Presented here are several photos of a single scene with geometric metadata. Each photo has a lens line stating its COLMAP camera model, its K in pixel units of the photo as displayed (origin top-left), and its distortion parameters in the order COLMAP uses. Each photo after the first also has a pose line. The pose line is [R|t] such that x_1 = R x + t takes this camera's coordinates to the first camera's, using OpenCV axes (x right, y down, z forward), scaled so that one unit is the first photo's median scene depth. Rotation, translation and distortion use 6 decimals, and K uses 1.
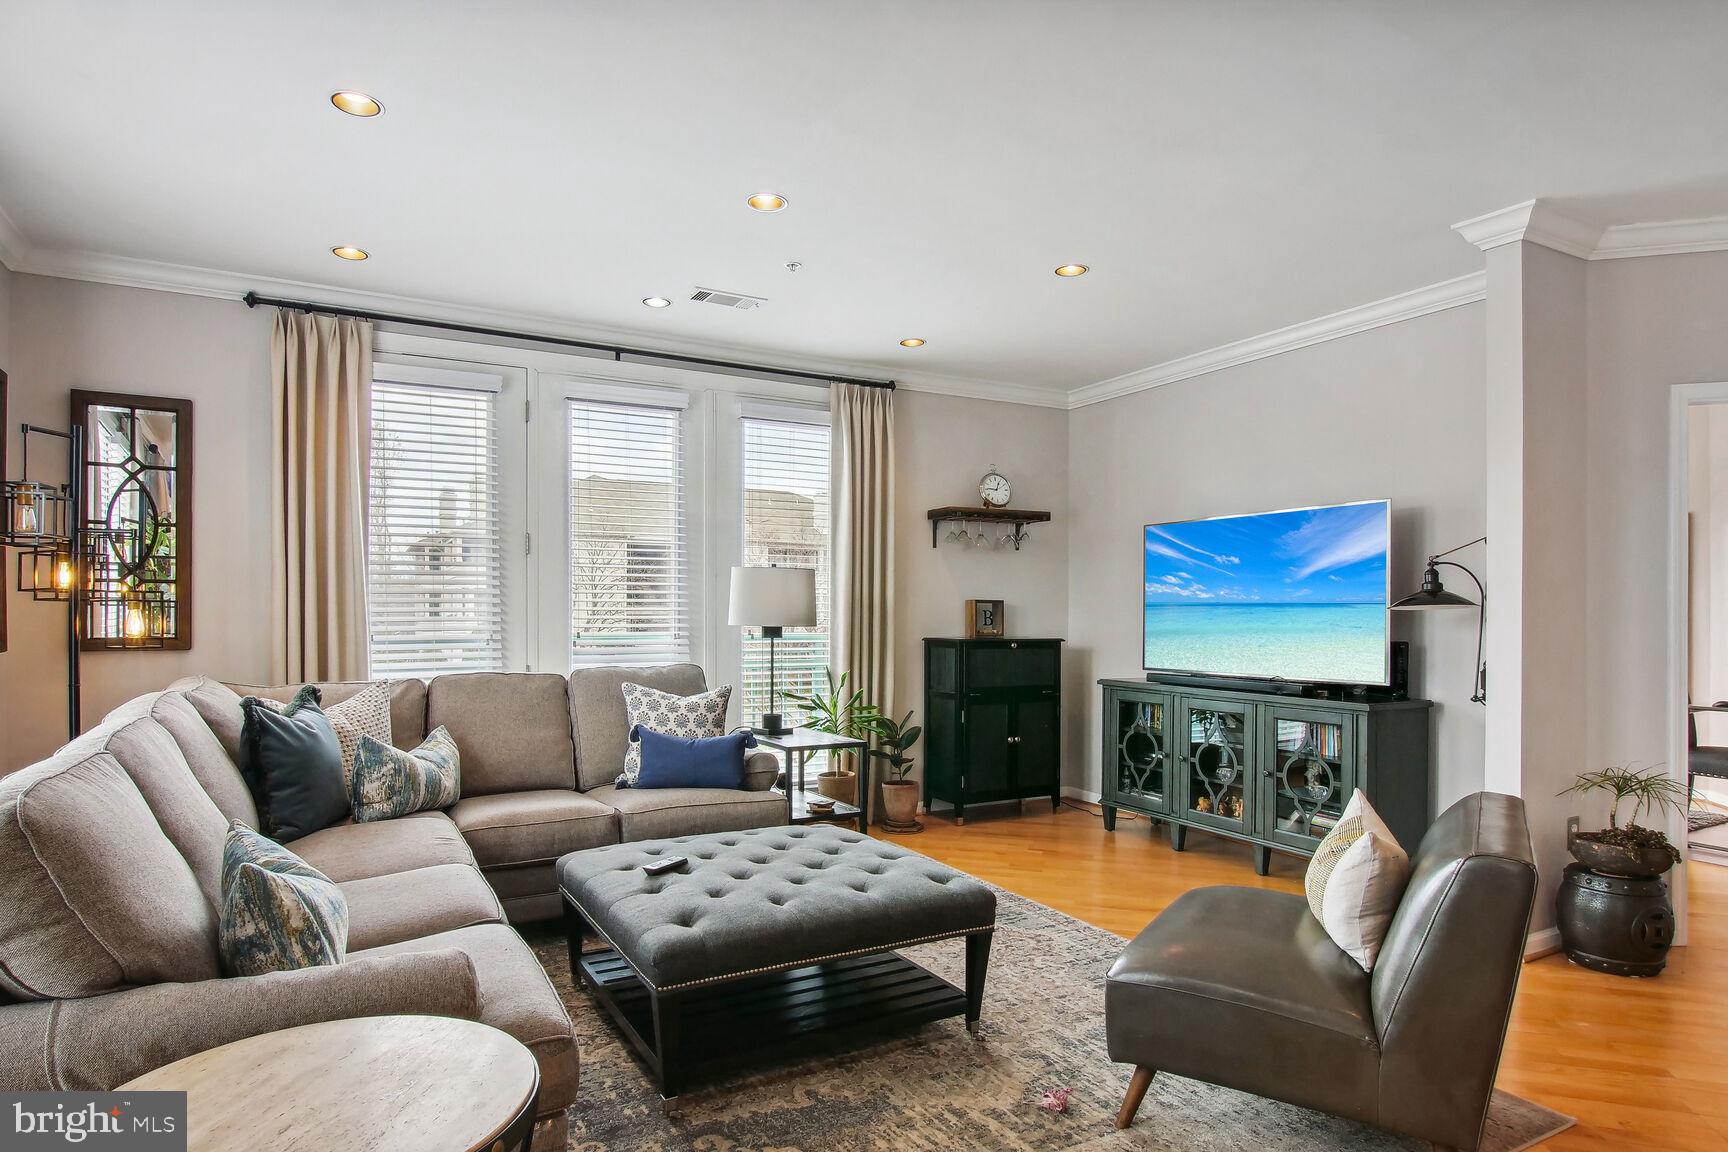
lens RADIAL K [[970.9, 0, 856.2], [0, 970.9, 618.0], [0, 0, 1]] dist [-0.014845, -0.000003]
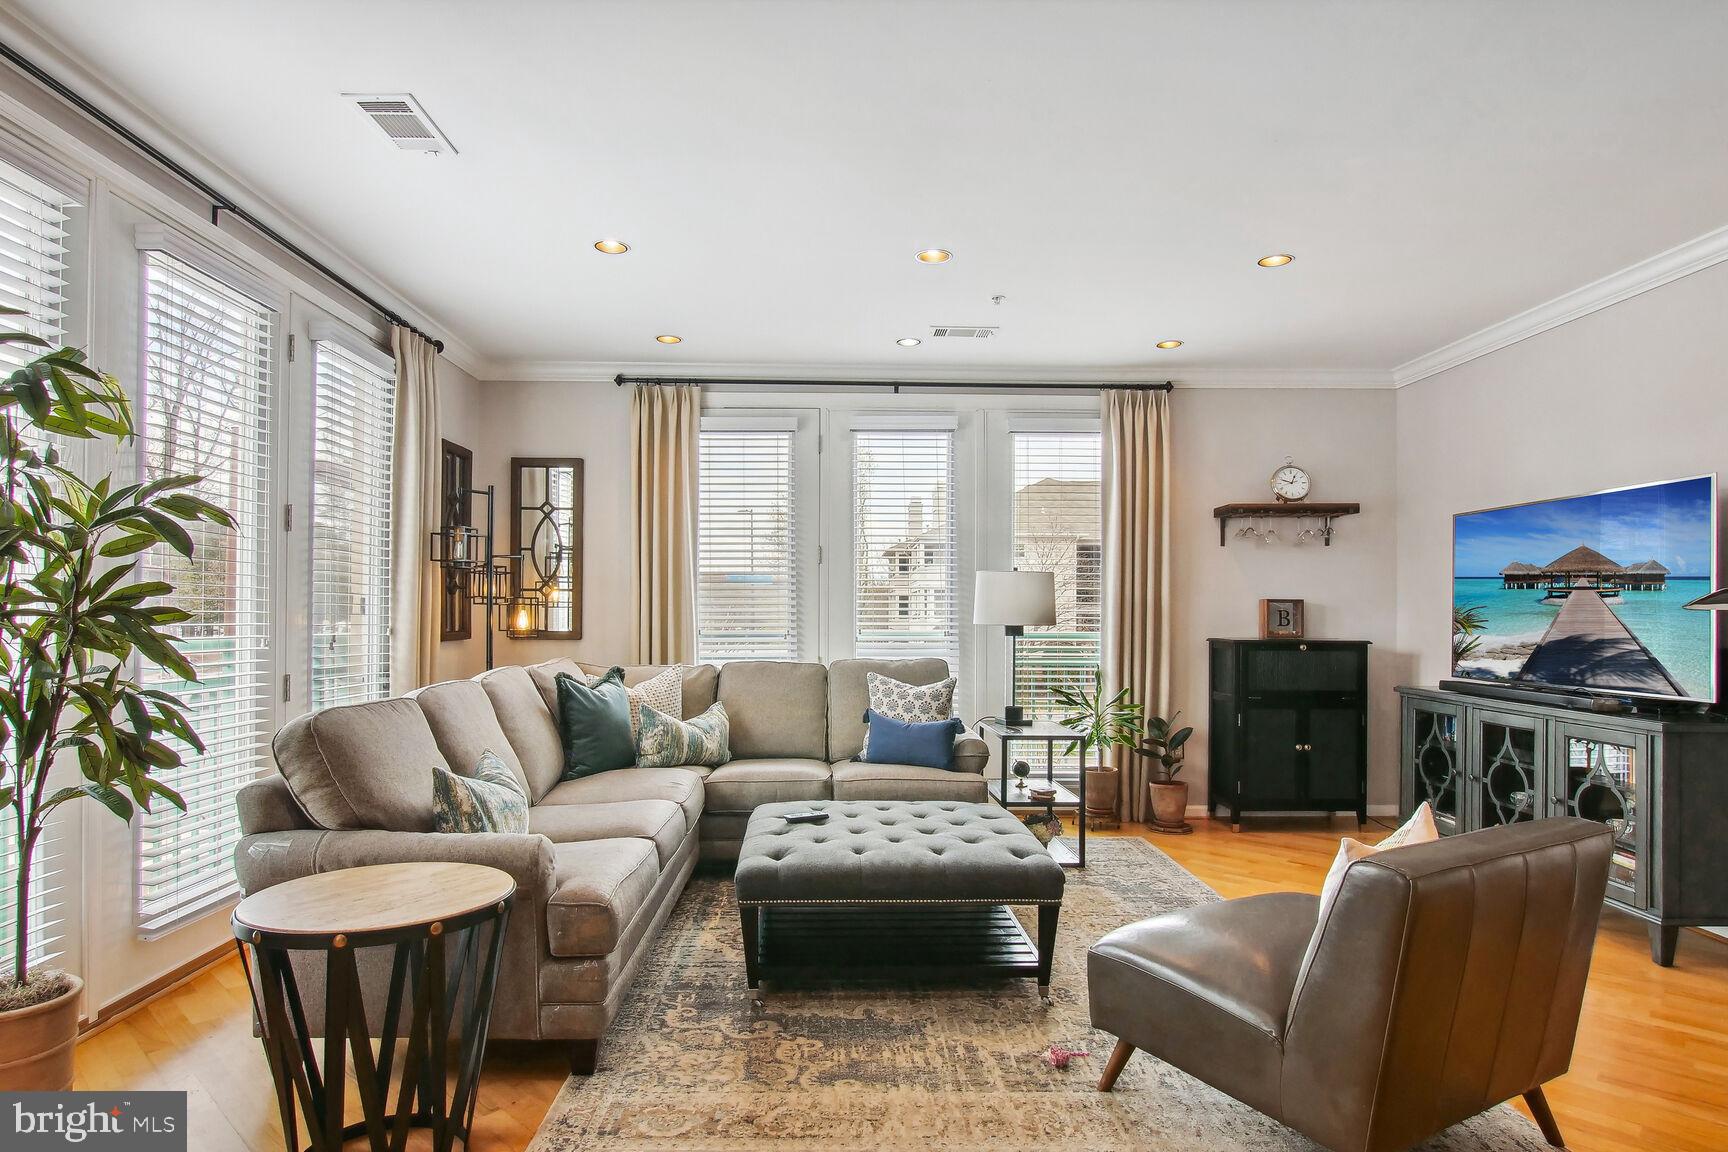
lens RADIAL K [[971.3, 0, 853.7], [0, 971.3, 603.9], [0, 0, 1]] dist [-0.016572, 0.000571]
pose [[0.888706, -0.003854, -0.458461, 0.254634], [-0.002701, 0.999903, -0.013642, -0.000022], [0.458469, 0.013362, 0.888610, -0.045386]]
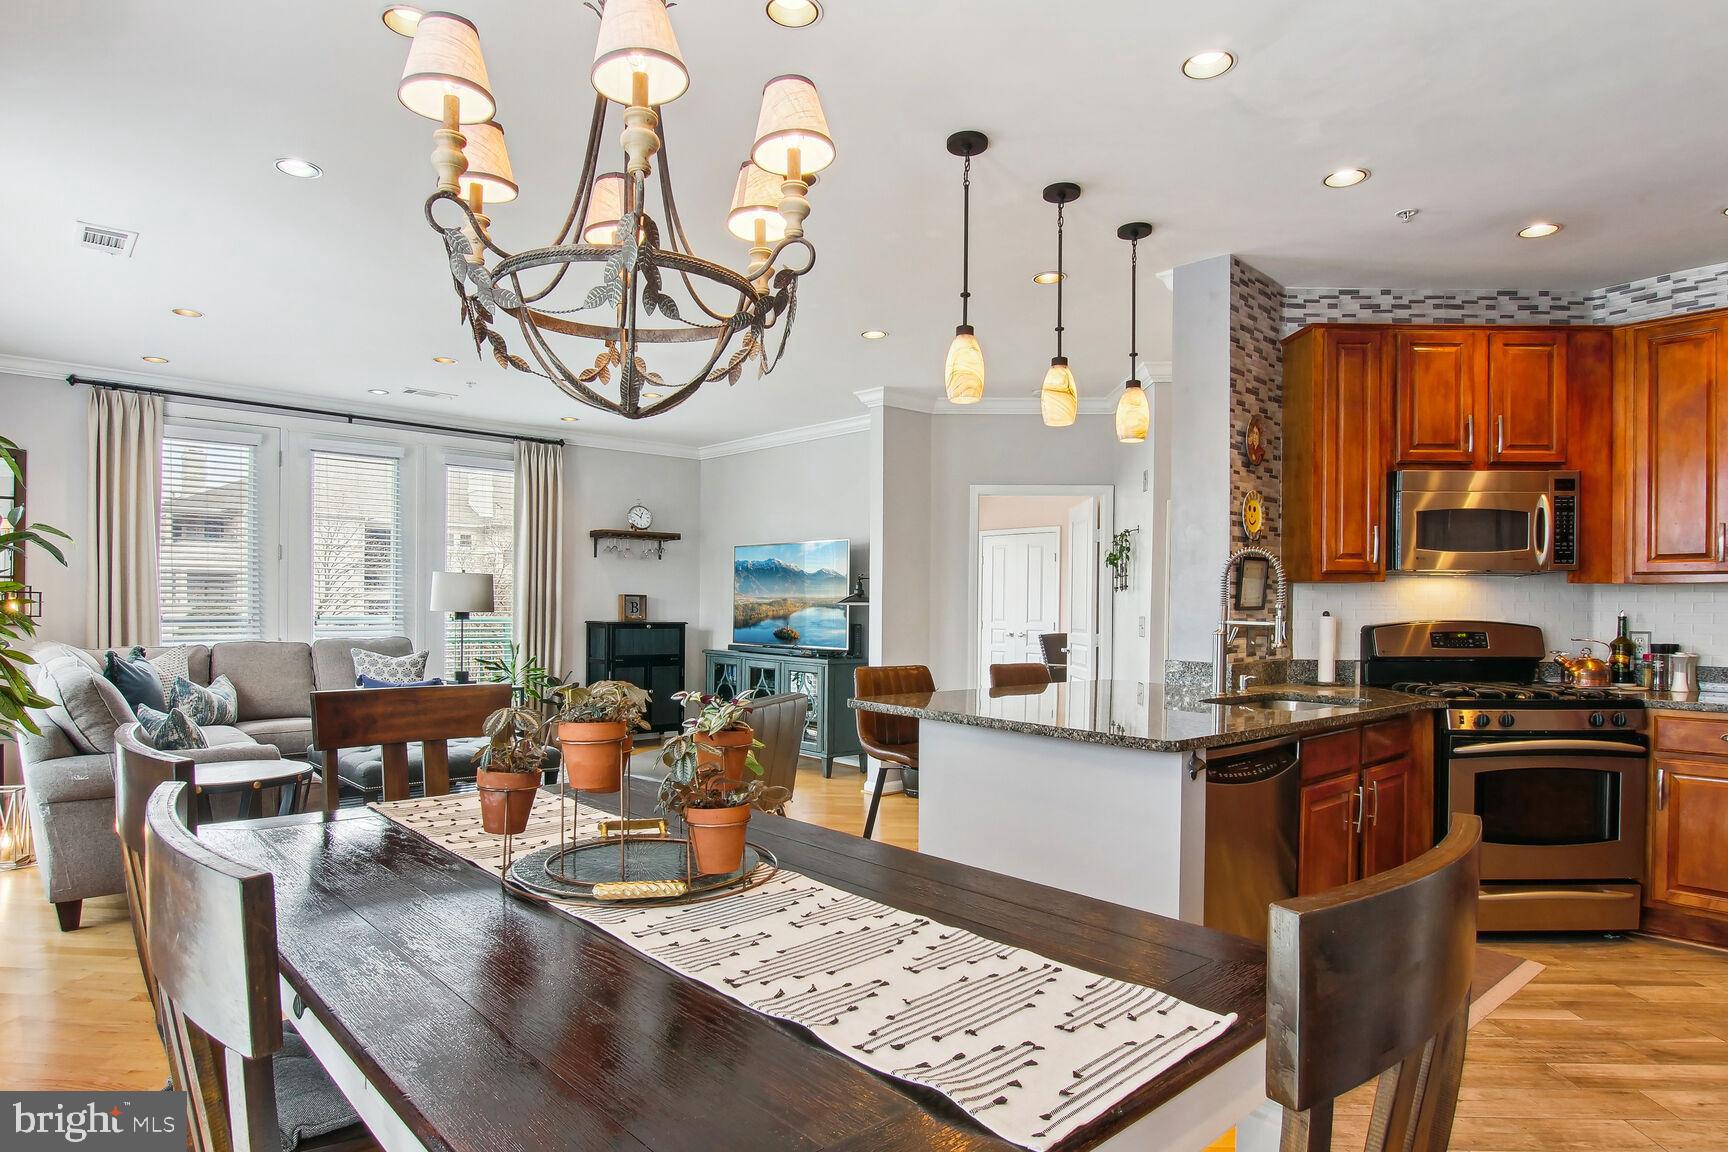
lens RADIAL K [[965.3, 0, 854.2], [0, 965.3, 613.8], [0, 0, 1]] dist [-0.000855, -0.019923]
pose [[0.971985, 0.007363, 0.234929, 0.151997], [-0.009240, 0.999934, 0.006886, -0.004186], [-0.234862, -0.008864, 0.971988, -0.584447]]
